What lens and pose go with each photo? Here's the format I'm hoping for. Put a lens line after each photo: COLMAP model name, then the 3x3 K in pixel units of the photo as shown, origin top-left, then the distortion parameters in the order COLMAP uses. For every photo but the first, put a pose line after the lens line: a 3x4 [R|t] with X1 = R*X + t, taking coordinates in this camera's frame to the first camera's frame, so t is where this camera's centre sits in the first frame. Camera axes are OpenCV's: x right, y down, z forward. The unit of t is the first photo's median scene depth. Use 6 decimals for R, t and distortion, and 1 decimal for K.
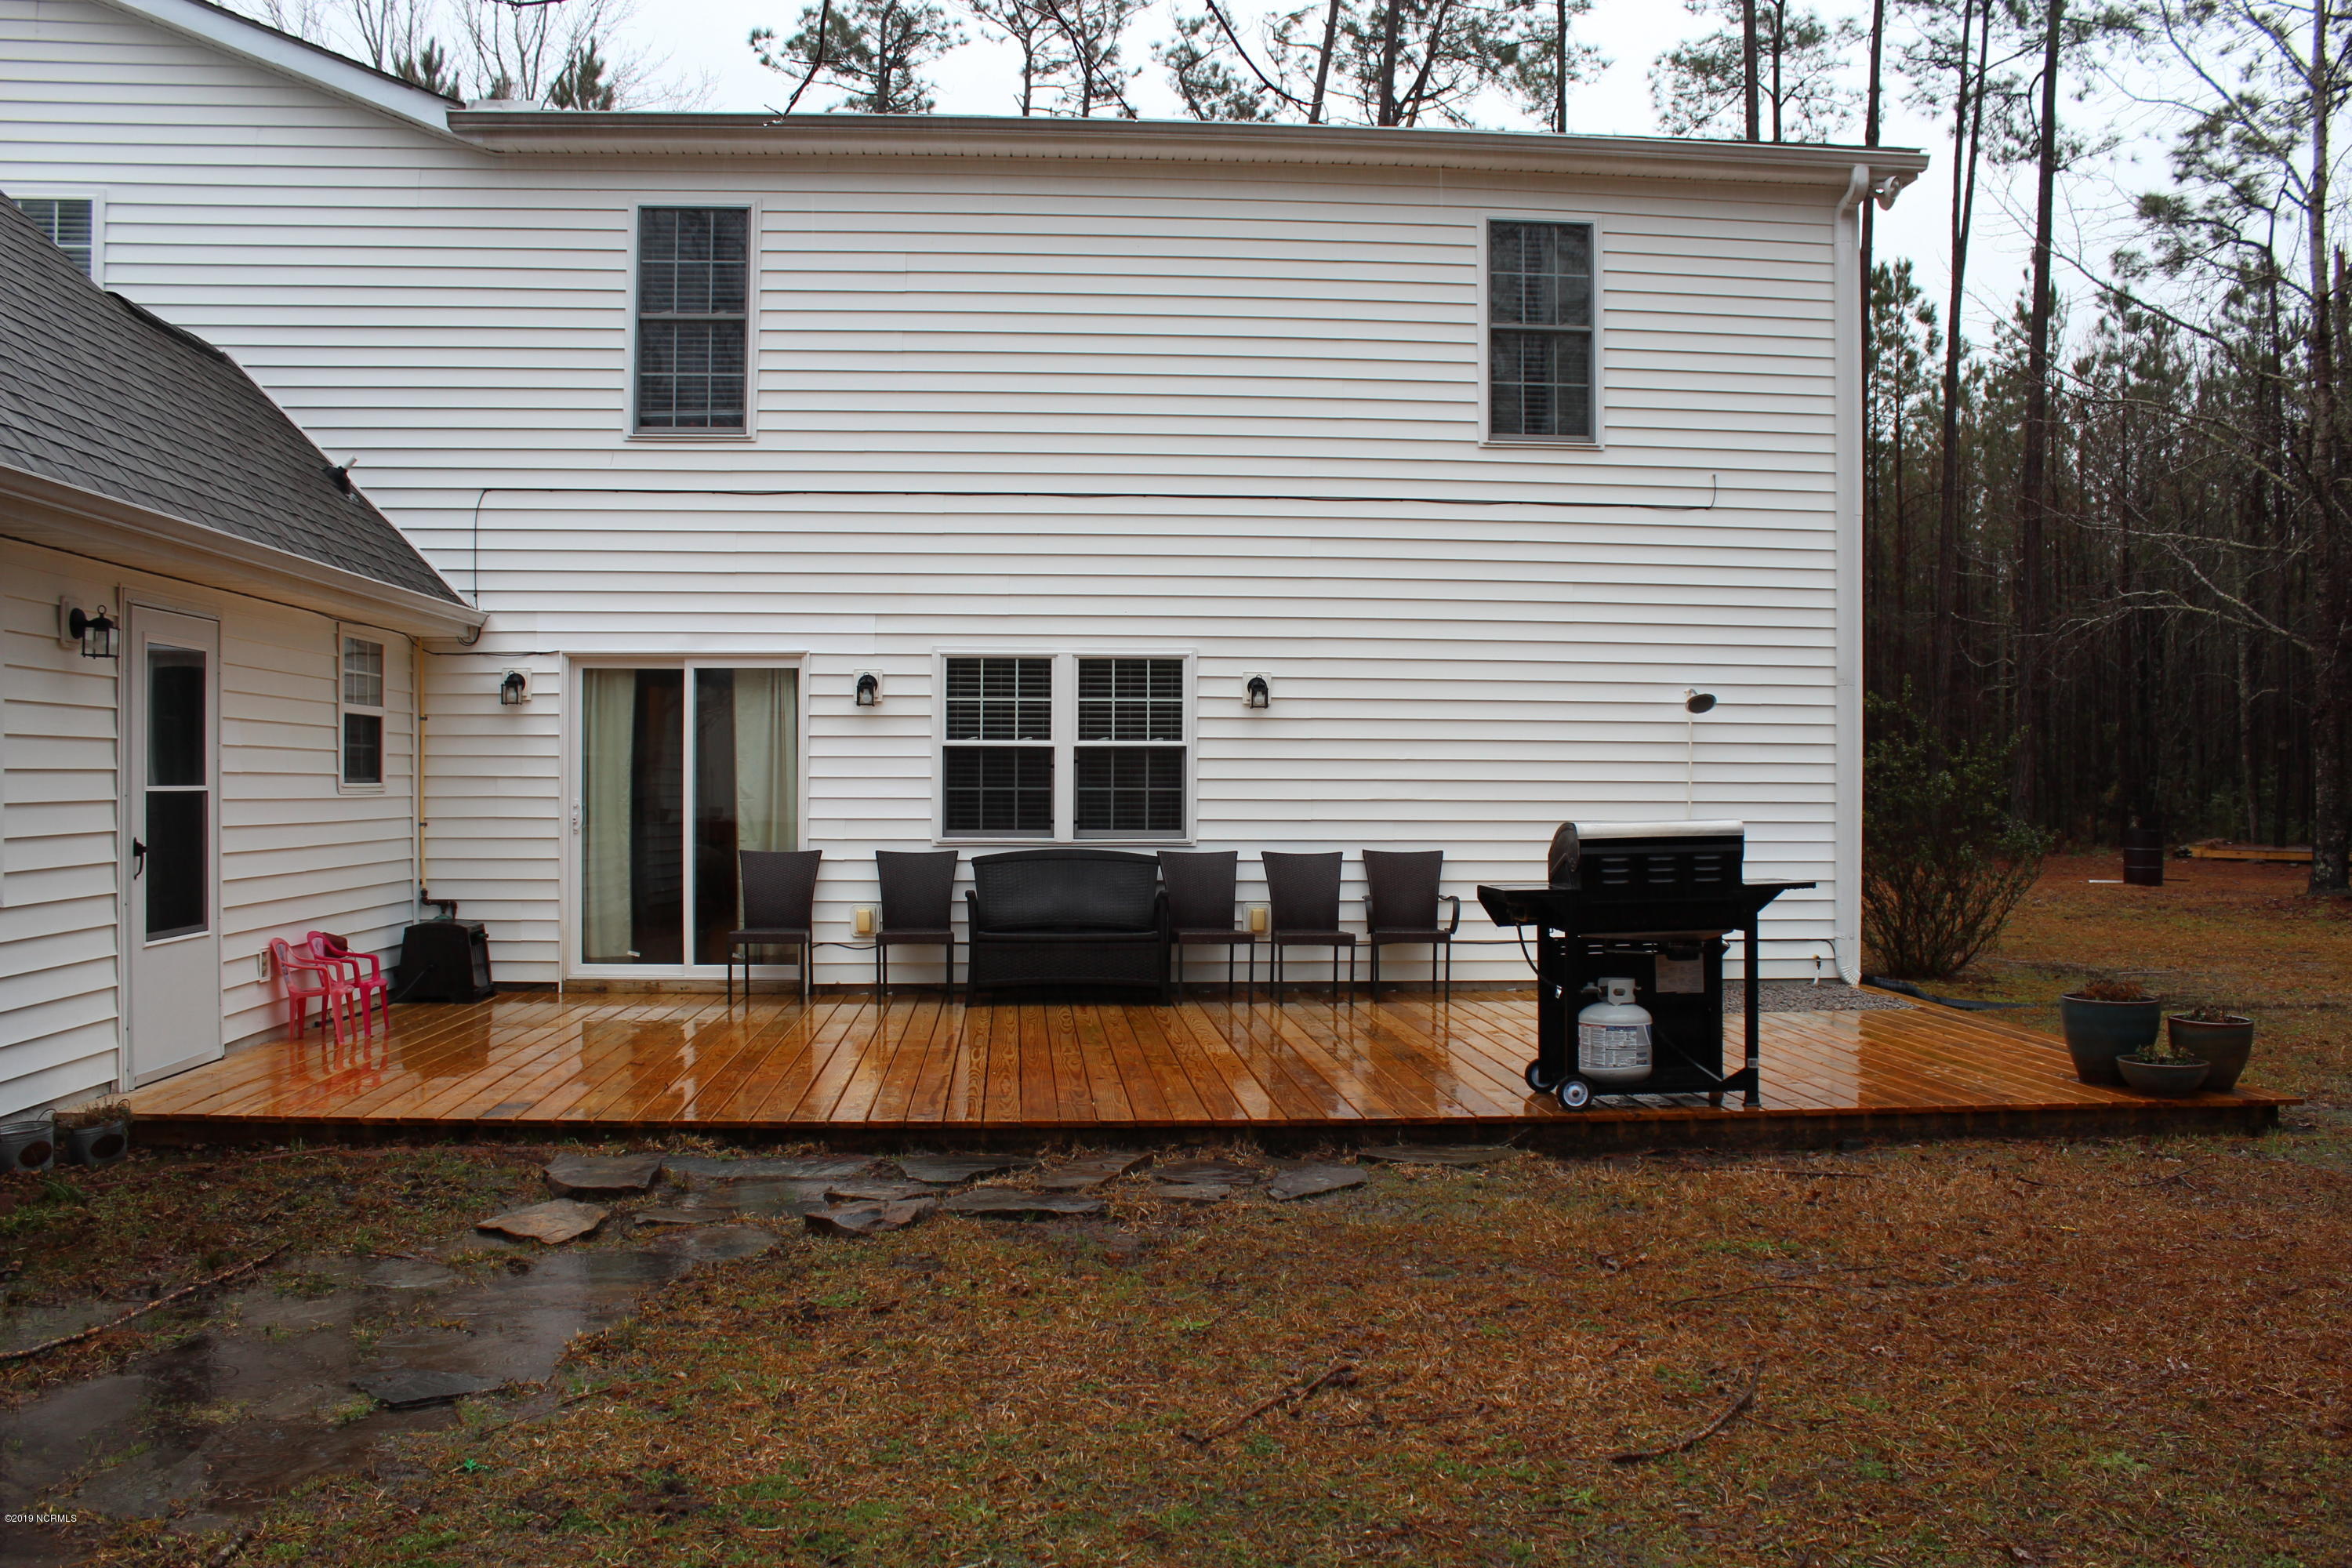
lens RADIAL K [[1945.4, 0, 1176.0], [0, 1945.4, 784.0], [0, 0, 1]] dist [-0.181352, 0.140968]
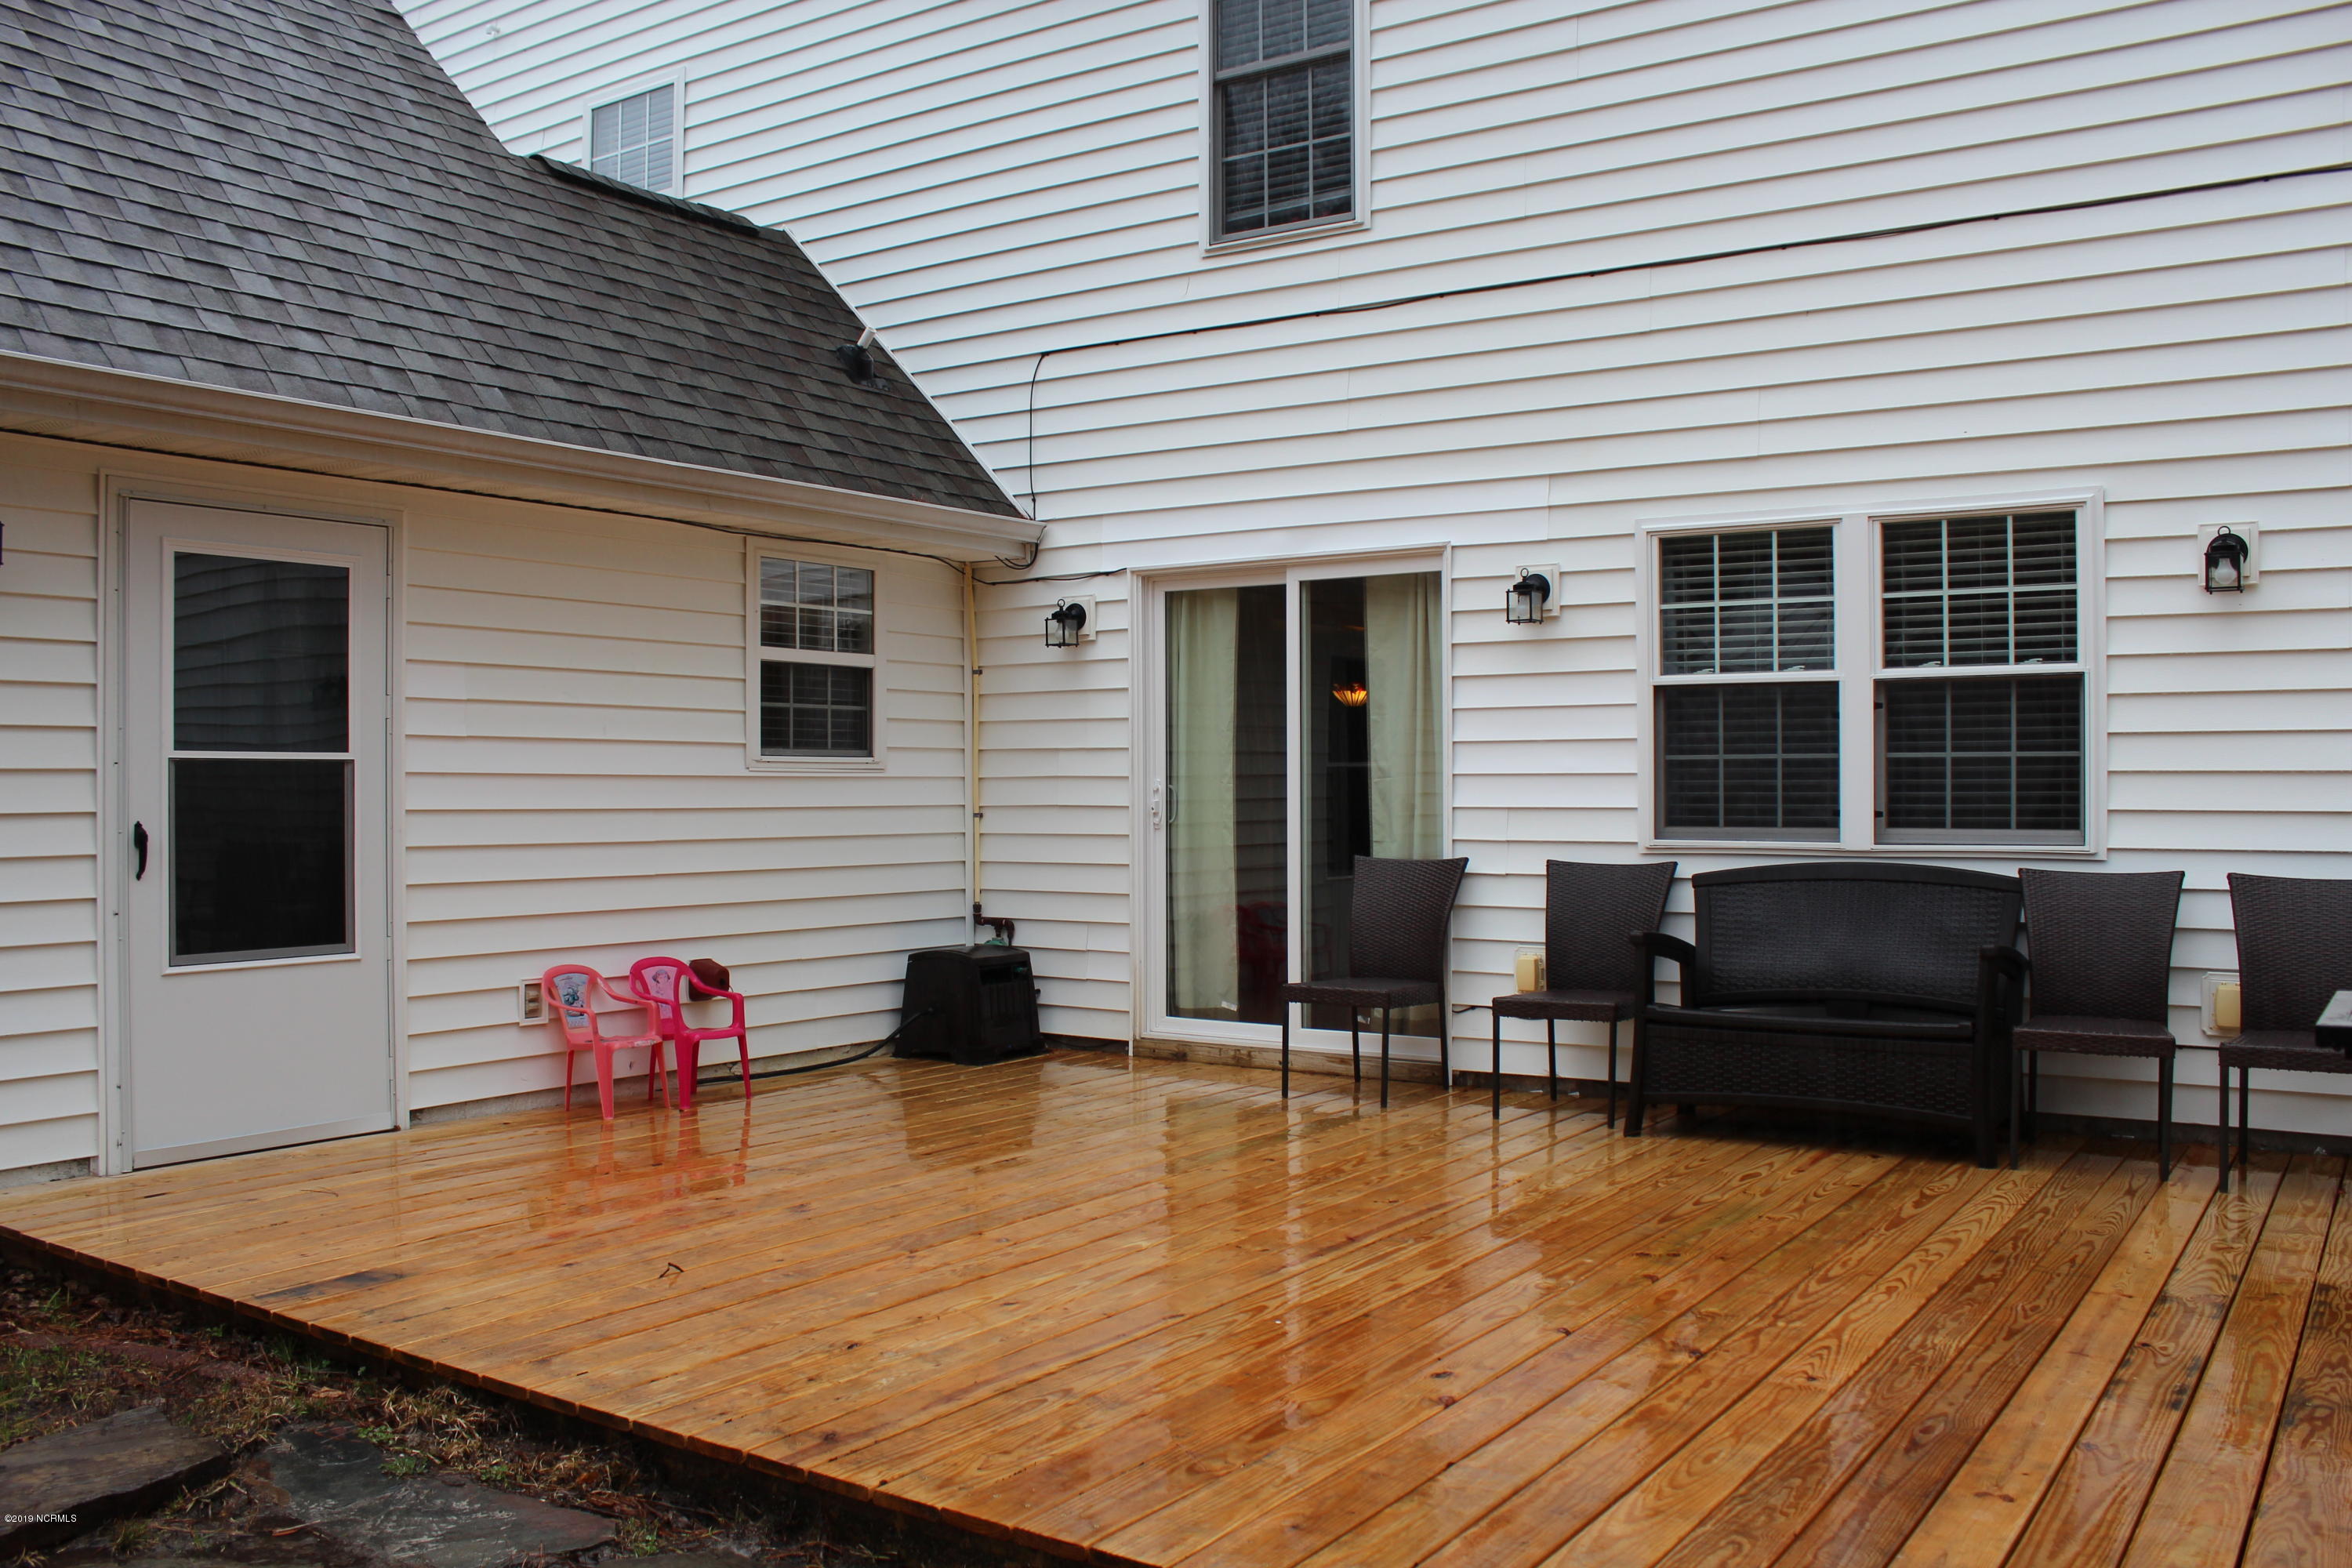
lens RADIAL K [[1945.4, 0, 1176.0], [0, 1945.4, 784.0], [0, 0, 1]] dist [-0.181352, 0.140968]
pose [[0.778544, -0.006031, -0.627561, 0.136289], [0.003753, 0.999981, -0.004954, 0.013039], [0.627579, 0.001502, 0.778551, 0.451559]]
